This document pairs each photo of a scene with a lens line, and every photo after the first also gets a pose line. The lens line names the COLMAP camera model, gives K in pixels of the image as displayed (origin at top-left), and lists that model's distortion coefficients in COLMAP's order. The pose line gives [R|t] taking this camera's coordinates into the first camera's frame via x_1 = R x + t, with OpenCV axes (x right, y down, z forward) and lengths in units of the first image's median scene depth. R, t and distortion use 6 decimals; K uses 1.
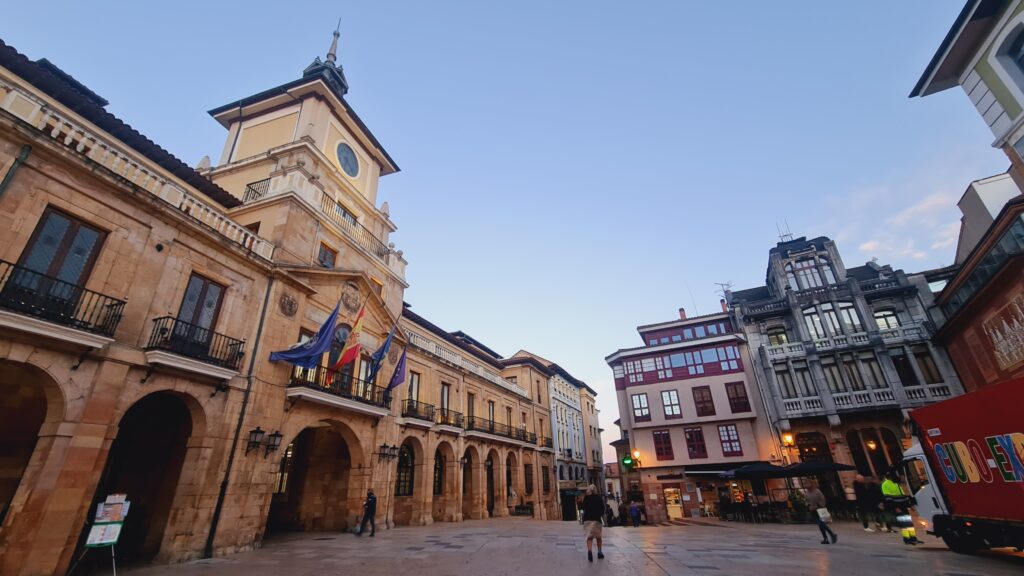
lens RADIAL K [[437.6, 0, 512.0], [0, 437.6, 288.0], [0, 0, 1]] dist [-0.000171, -0.000313]
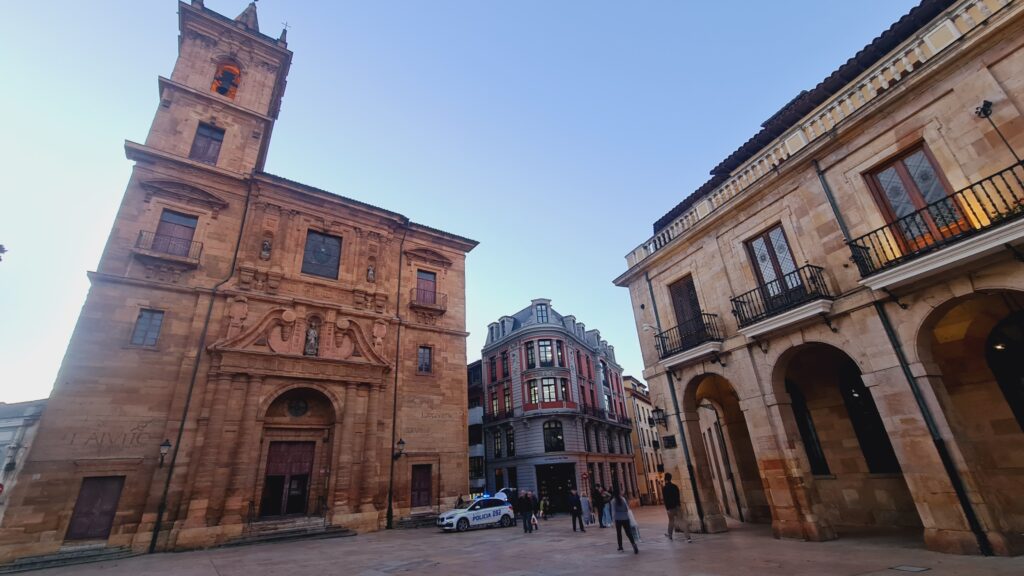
lens RADIAL K [[438.2, 0, 512.6], [0, 438.2, 252.2], [0, 0, 1]] dist [0.001924, 0.000283]
pose [[-0.797096, -0.182272, -0.575686, 0.325213], [0.339401, 0.653284, -0.676777, 0.496073], [0.499444, -0.734845, -0.458867, 1.157178]]
